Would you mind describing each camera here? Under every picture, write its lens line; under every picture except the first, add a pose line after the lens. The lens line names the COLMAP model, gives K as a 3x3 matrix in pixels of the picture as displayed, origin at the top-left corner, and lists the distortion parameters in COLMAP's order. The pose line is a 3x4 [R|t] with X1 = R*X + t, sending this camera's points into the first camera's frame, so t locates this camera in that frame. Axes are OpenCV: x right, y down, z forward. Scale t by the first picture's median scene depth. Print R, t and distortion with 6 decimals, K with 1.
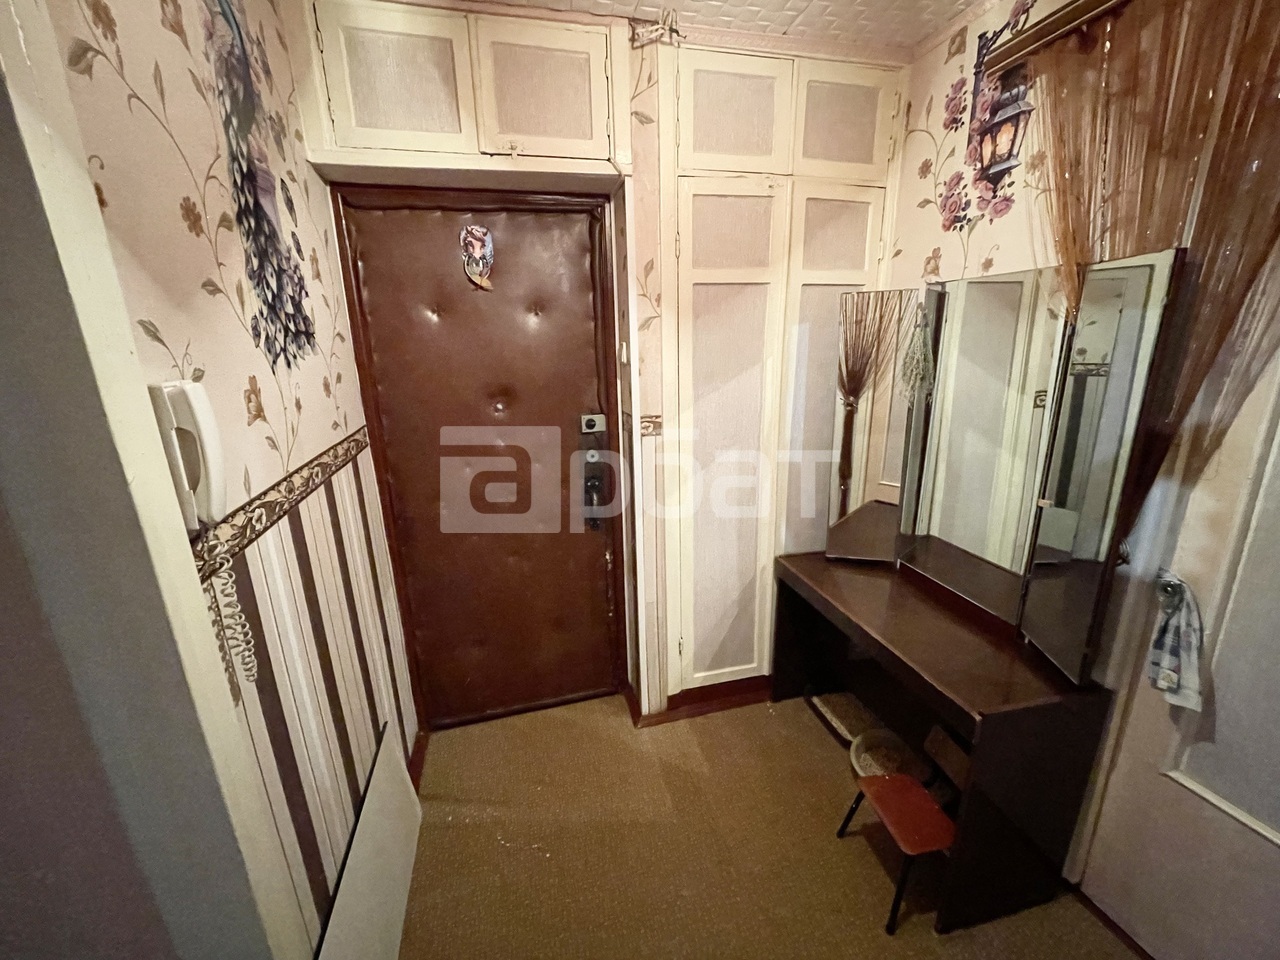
lens RADIAL K [[519.1, 0, 639.2], [0, 519.1, 477.6], [0, 0, 1]] dist [-0.014931, 0.010277]
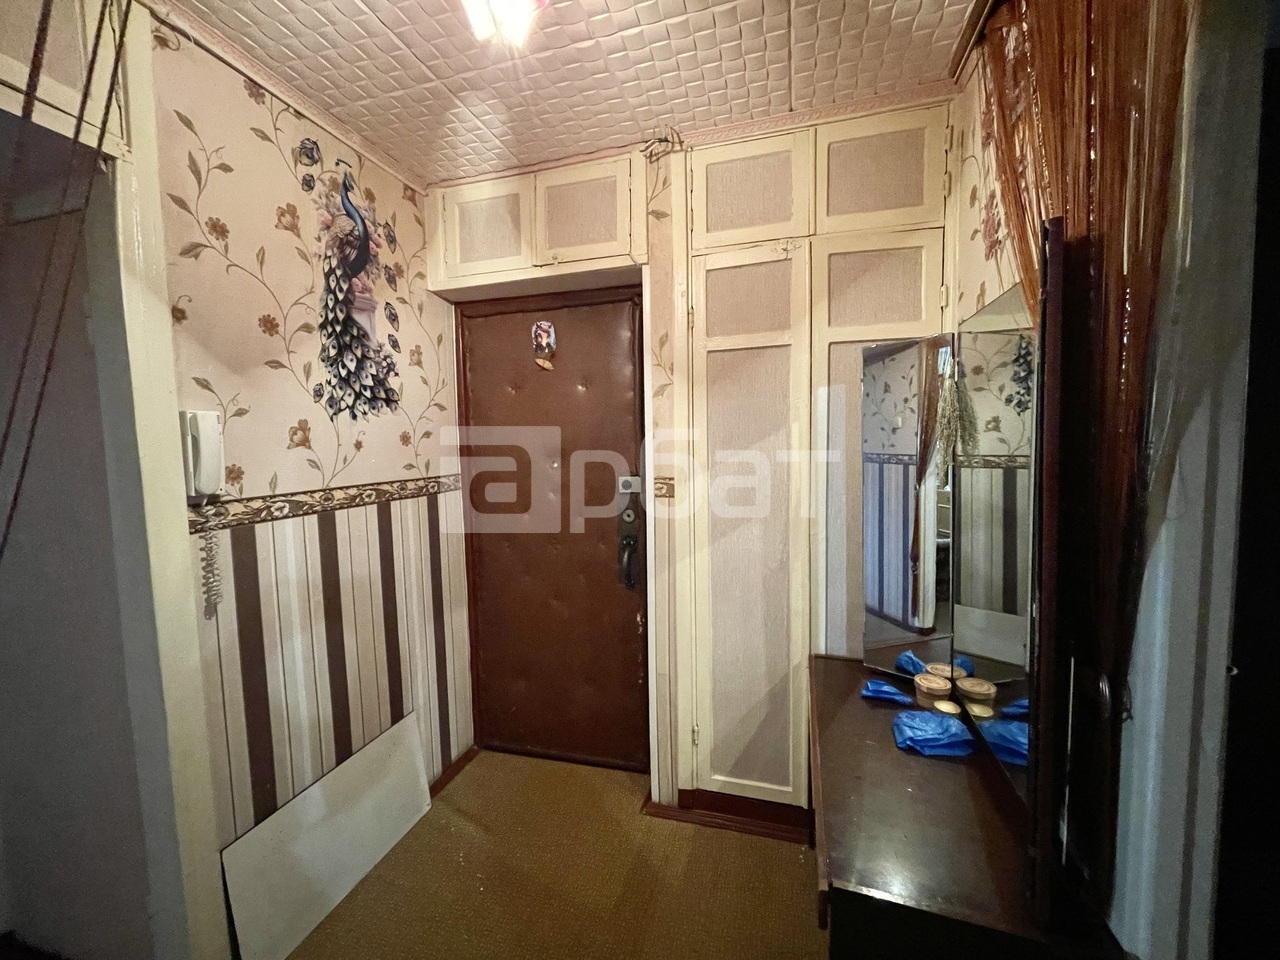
lens RADIAL K [[517.2, 0, 639.4], [0, 517.2, 477.2], [0, 0, 1]] dist [-0.002627, -0.000120]
pose [[0.859952, 0.041951, -0.508647, 0.591627], [-0.135299, 0.979697, -0.147944, 0.043751], [0.492114, 0.196045, 0.848169, 0.132464]]
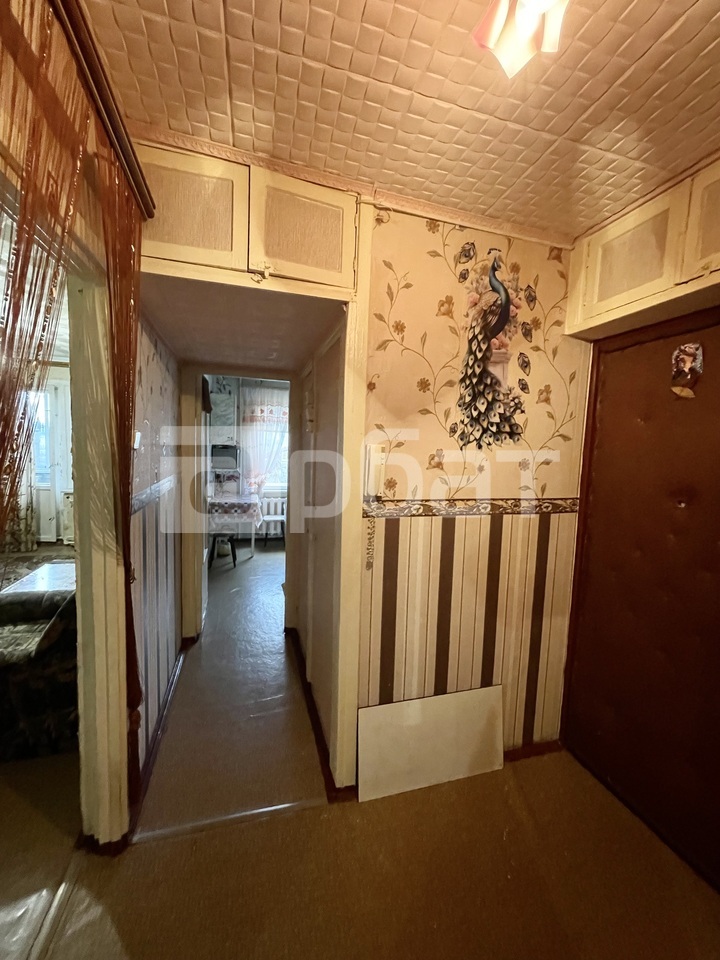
lens RADIAL K [[386.1, 0, 360.0], [0, 386.1, 480.0], [0, 0, 1]] dist [-0.009542, -0.000156]
pose [[0.022148, 0.112388, -0.993418, 0.570590], [-0.298507, 0.949078, 0.100716, -0.085842], [0.954150, 0.294312, 0.054568, 0.396130]]
